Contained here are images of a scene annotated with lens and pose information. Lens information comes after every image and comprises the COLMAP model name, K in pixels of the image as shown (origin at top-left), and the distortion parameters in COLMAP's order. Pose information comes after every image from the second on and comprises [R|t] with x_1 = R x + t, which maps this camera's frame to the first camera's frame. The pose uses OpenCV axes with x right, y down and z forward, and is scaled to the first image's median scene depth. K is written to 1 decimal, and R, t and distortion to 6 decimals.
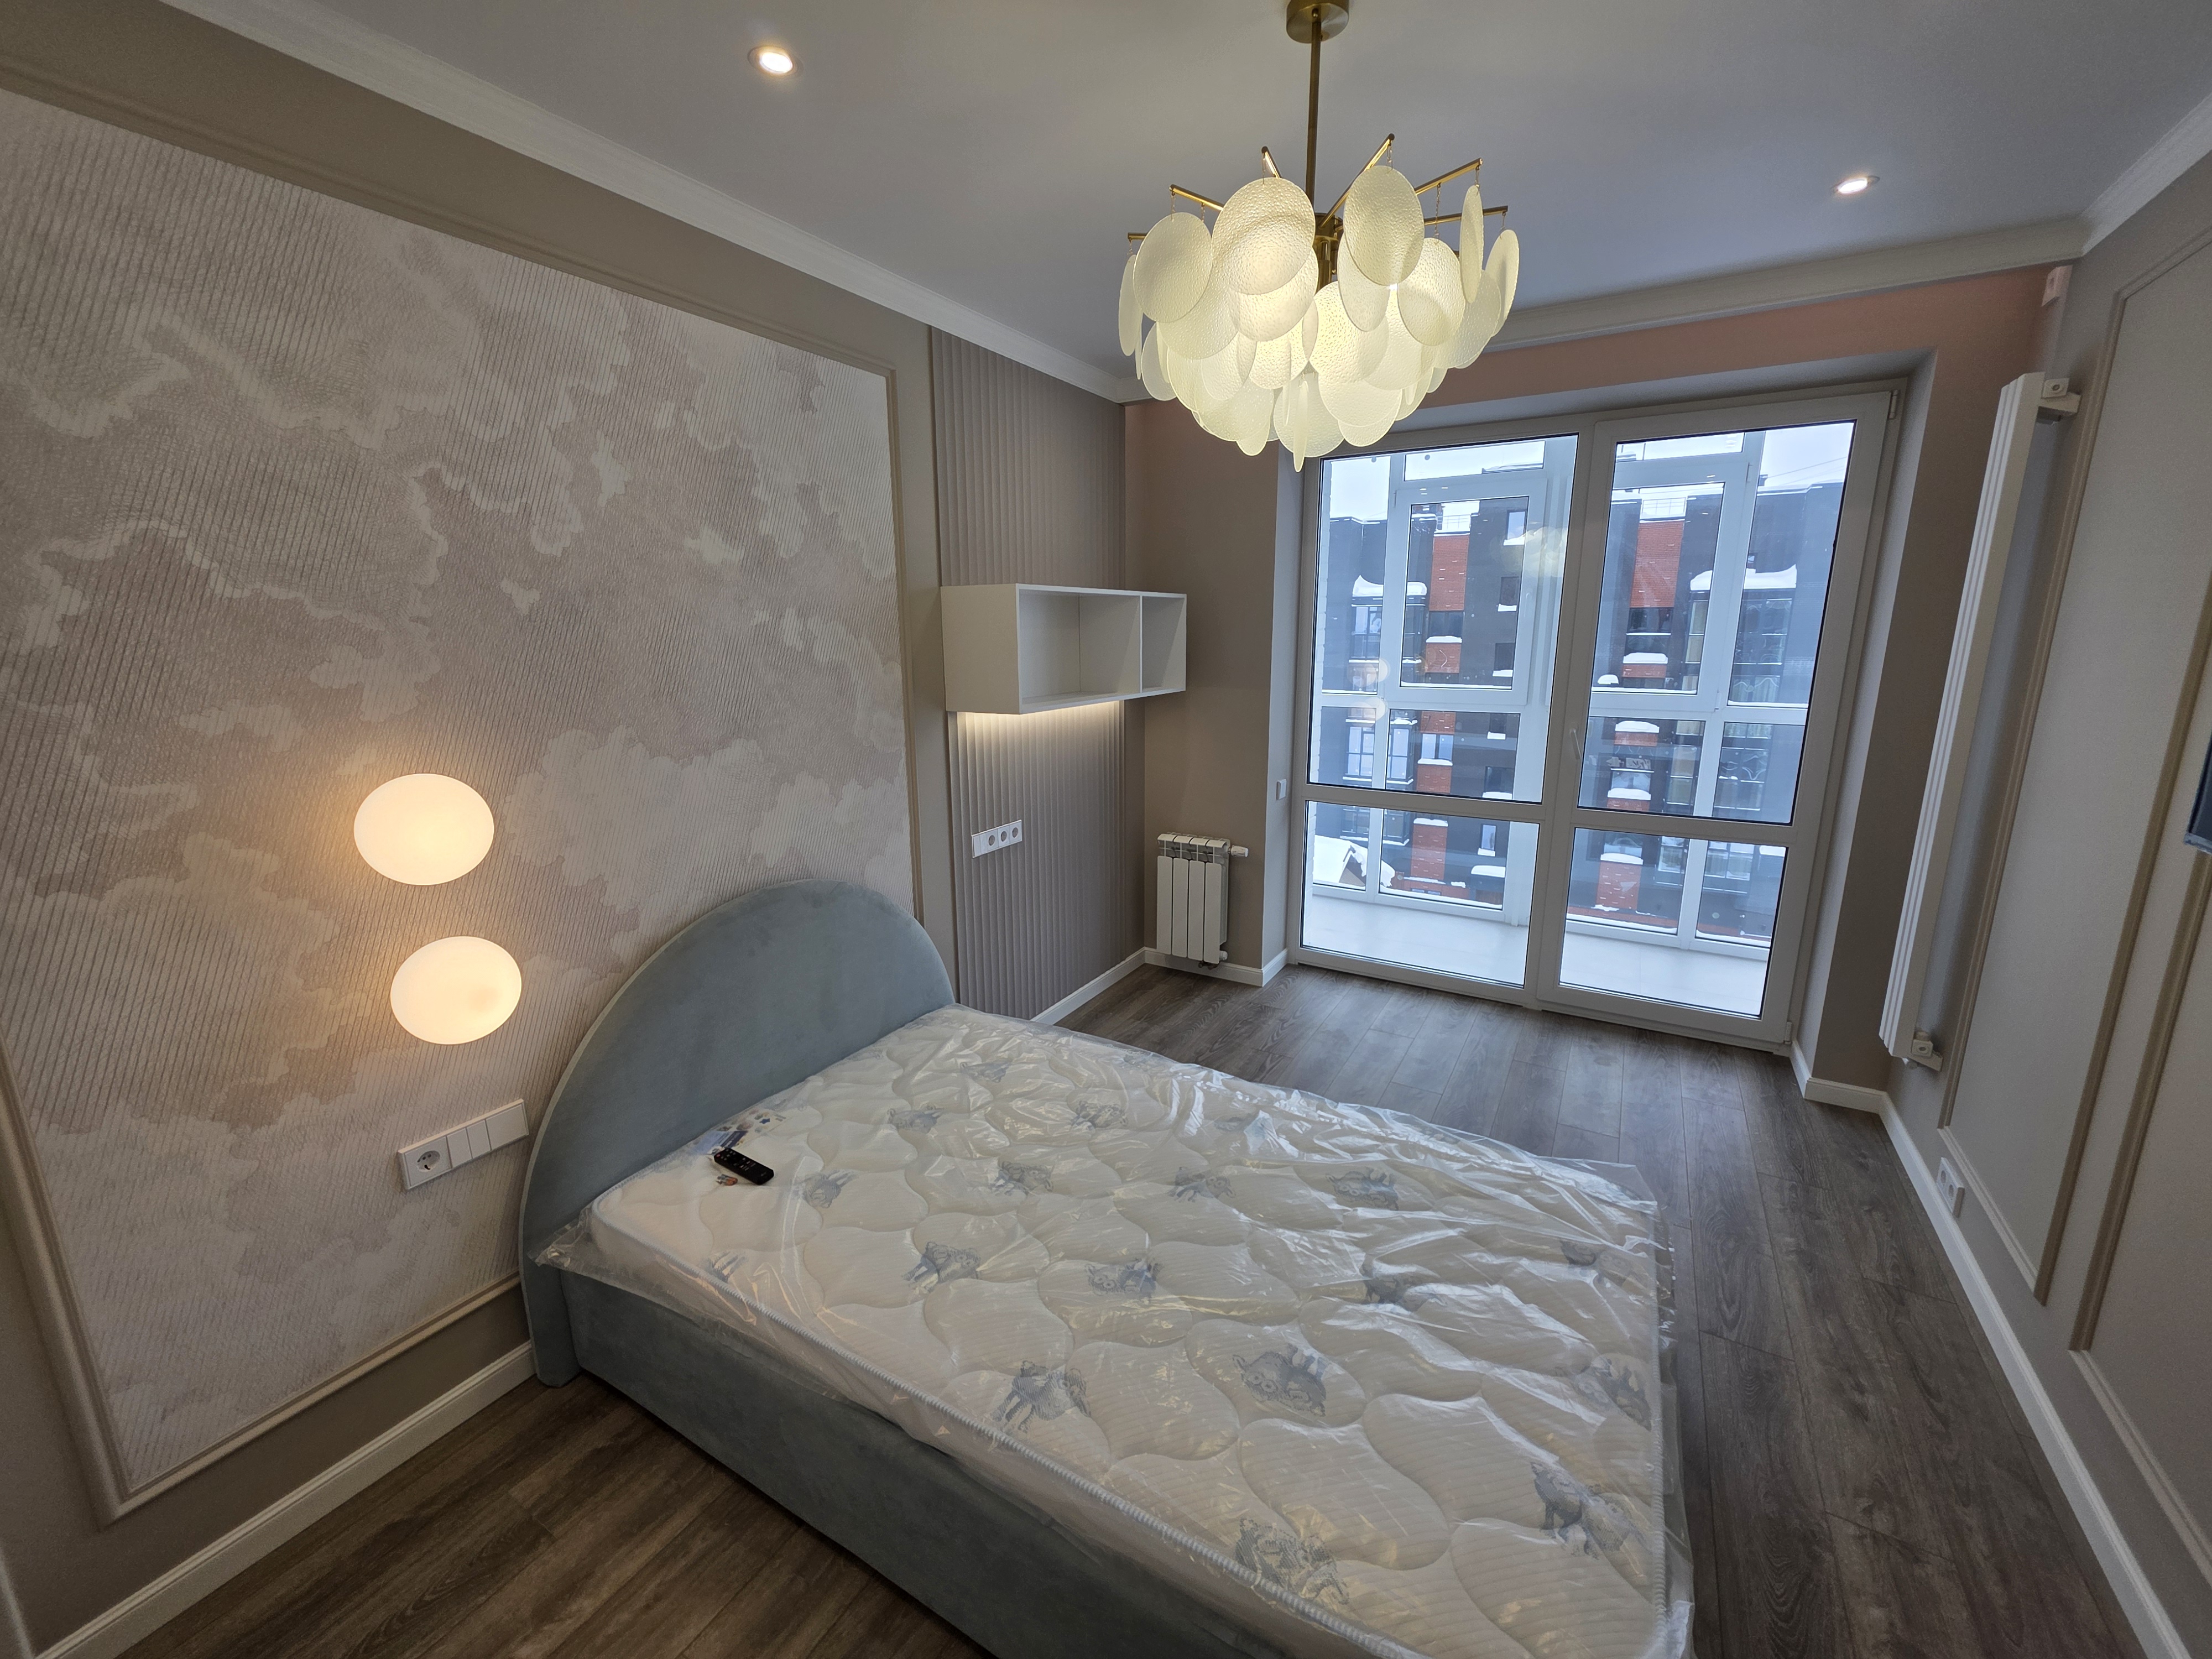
lens RADIAL K [[893.3, 0, 1111.7], [0, 893.3, 817.8], [0, 0, 1]] dist [0.001948, -0.000711]
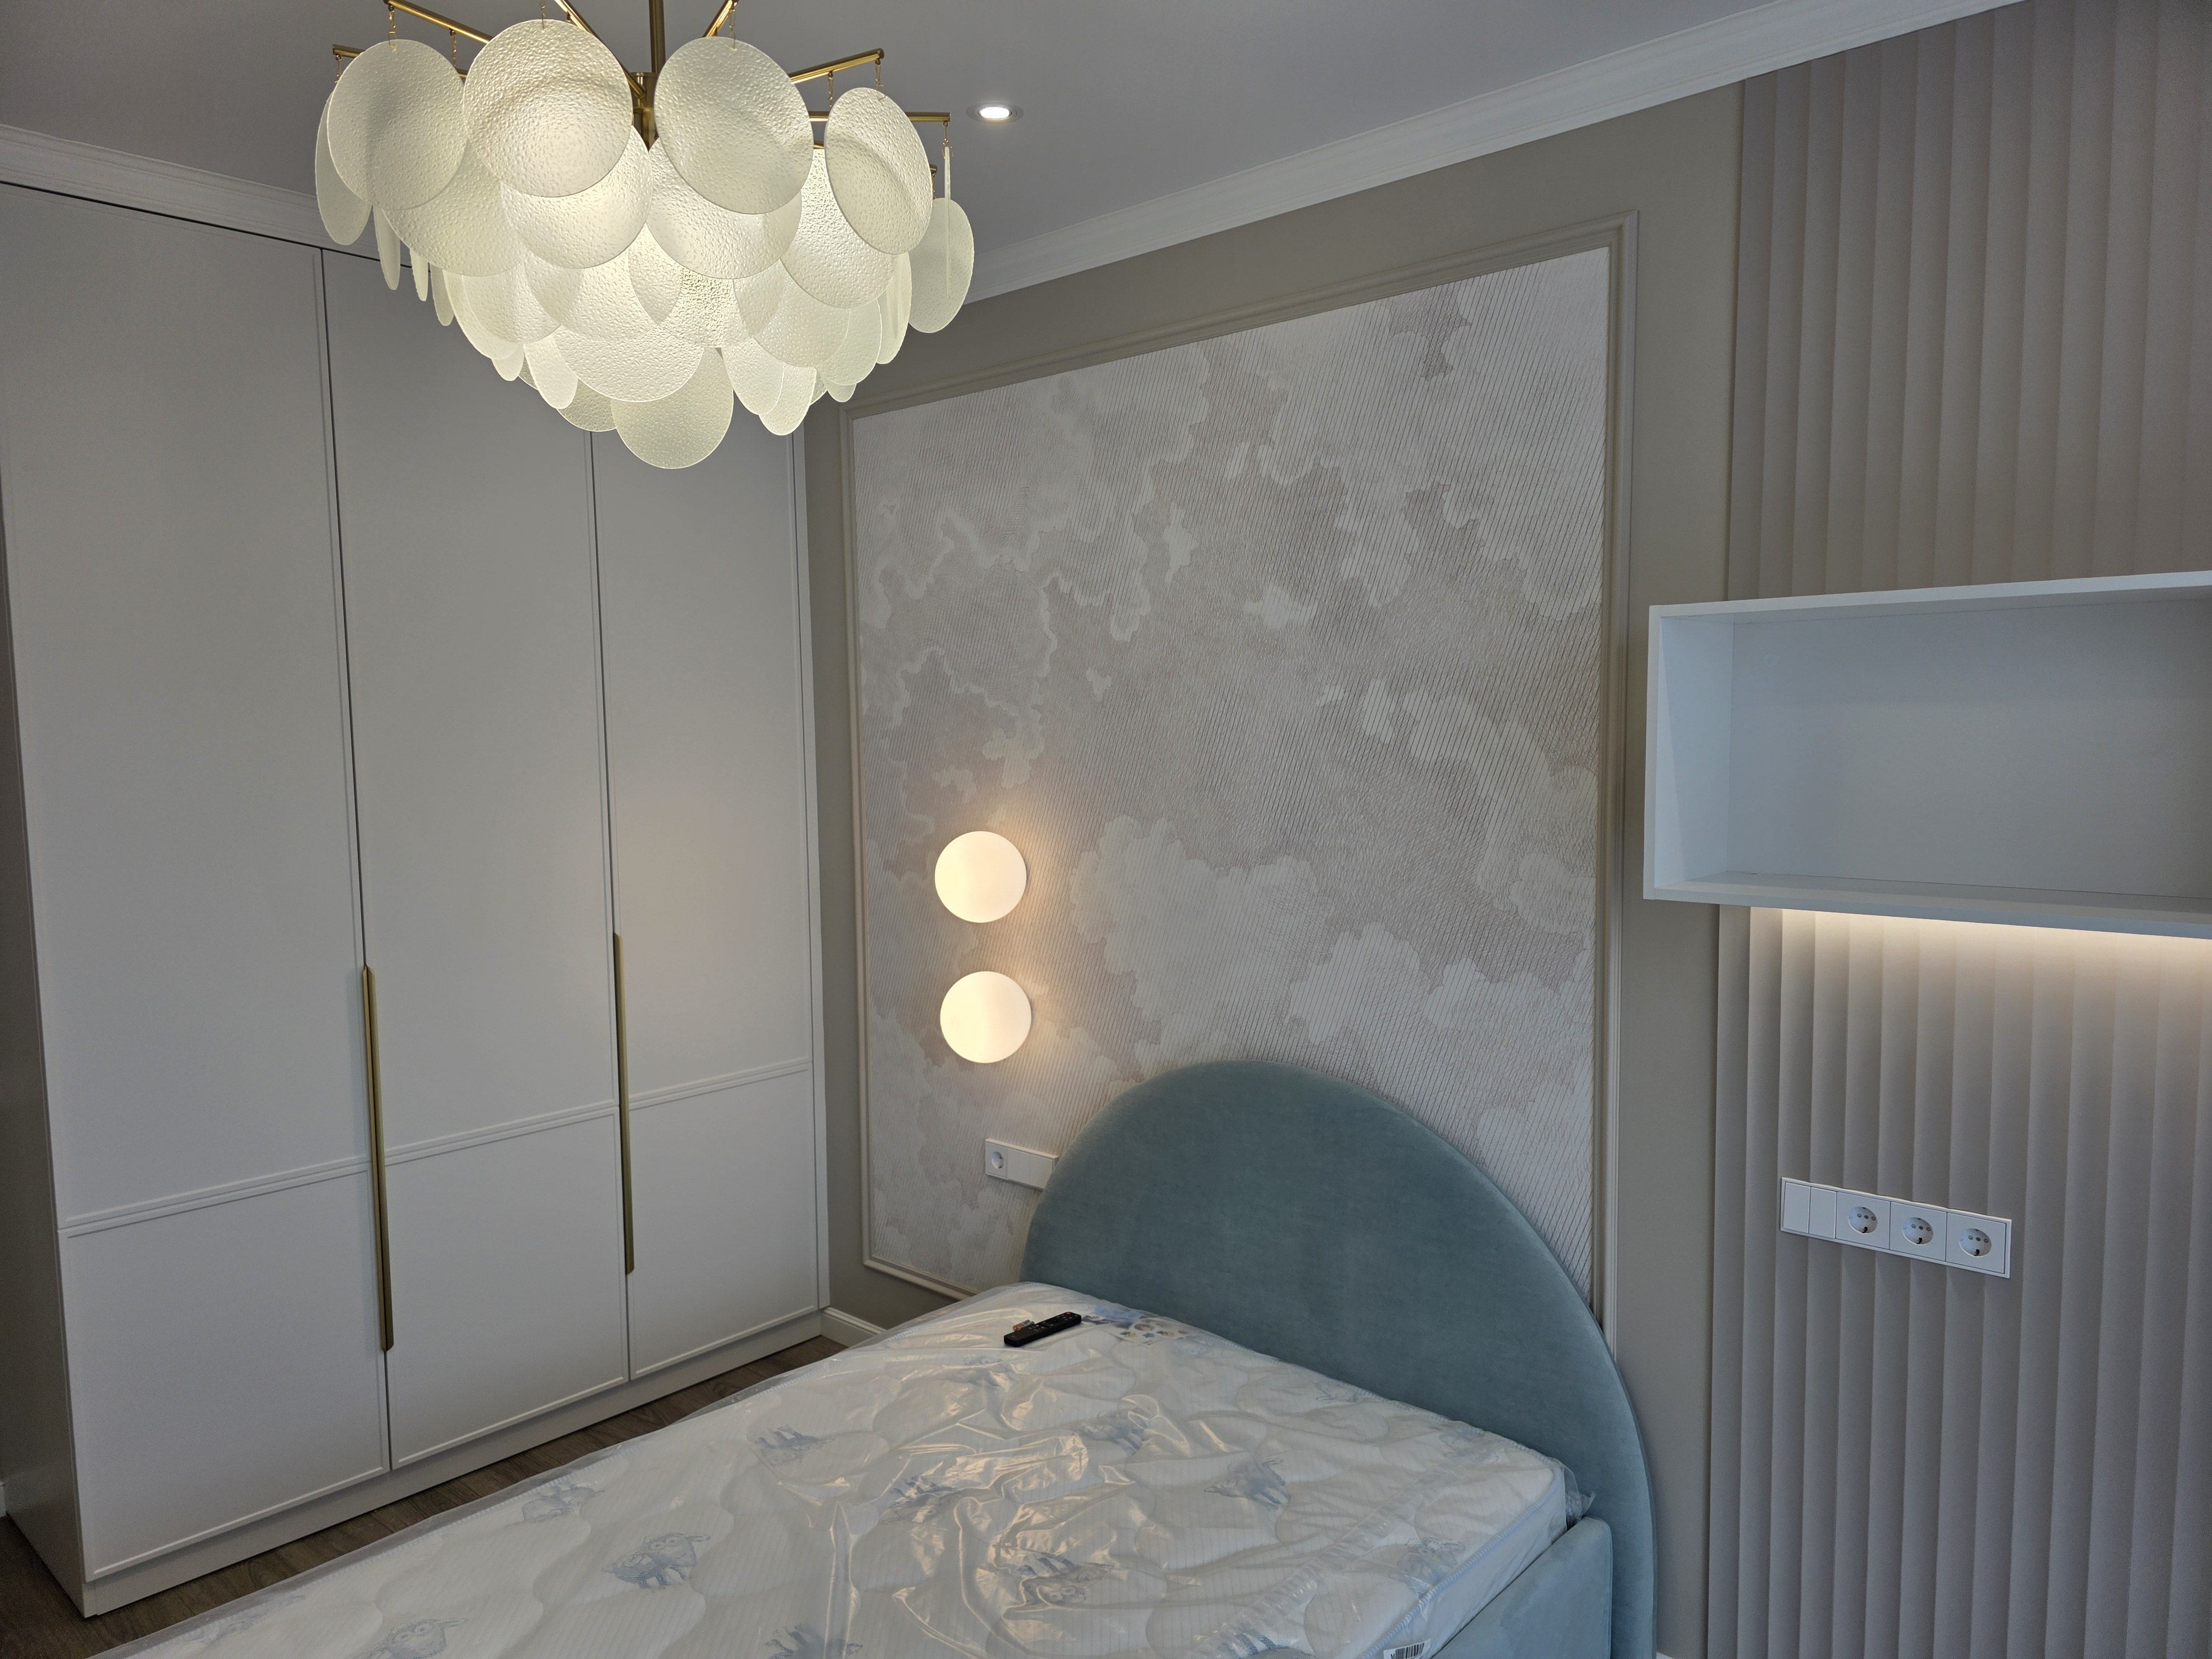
lens RADIAL K [[1499.7, 0, 1108.1], [0, 1499.7, 845.3], [0, 0, 1]] dist [0.061663, -0.054017]
pose [[-0.210827, 0.097503, -0.972649, 0.975056], [-0.183060, 0.973472, 0.137264, -0.283277], [0.960230, 0.206992, -0.187385, 1.277424]]
